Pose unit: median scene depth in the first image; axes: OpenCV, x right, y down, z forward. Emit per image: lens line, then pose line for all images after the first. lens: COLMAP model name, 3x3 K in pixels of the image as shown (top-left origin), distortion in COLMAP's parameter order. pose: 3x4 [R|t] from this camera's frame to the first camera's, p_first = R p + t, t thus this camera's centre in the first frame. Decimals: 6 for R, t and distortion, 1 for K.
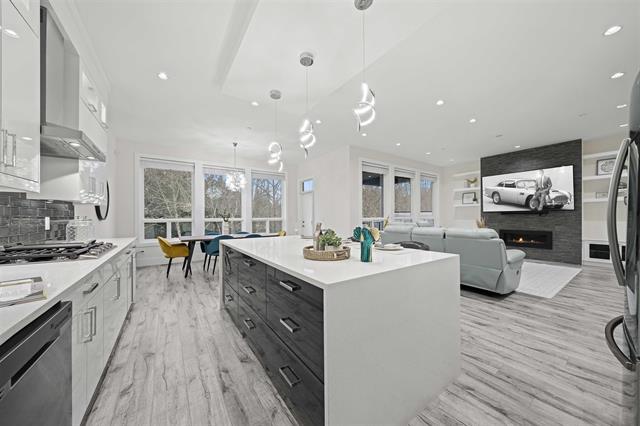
lens RADIAL K [[223.4, 0, 328.4], [0, 223.4, 218.5], [0, 0, 1]] dist [-0.005958, 0.000154]
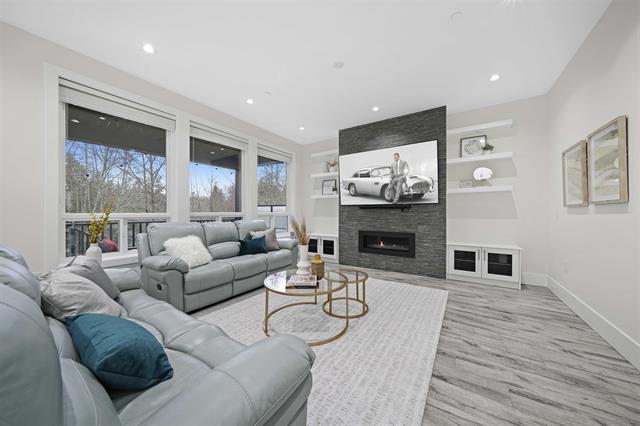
lens RADIAL K [[223.4, 0, 322.6], [0, 223.4, 213.6], [0, 0, 1]] dist [-0.005958, 0.000154]
pose [[0.937721, 0.001576, 0.347386, 0.469598], [-0.000538, 0.999995, -0.003085, -0.002707], [-0.347389, 0.002706, 0.937717, 0.419946]]
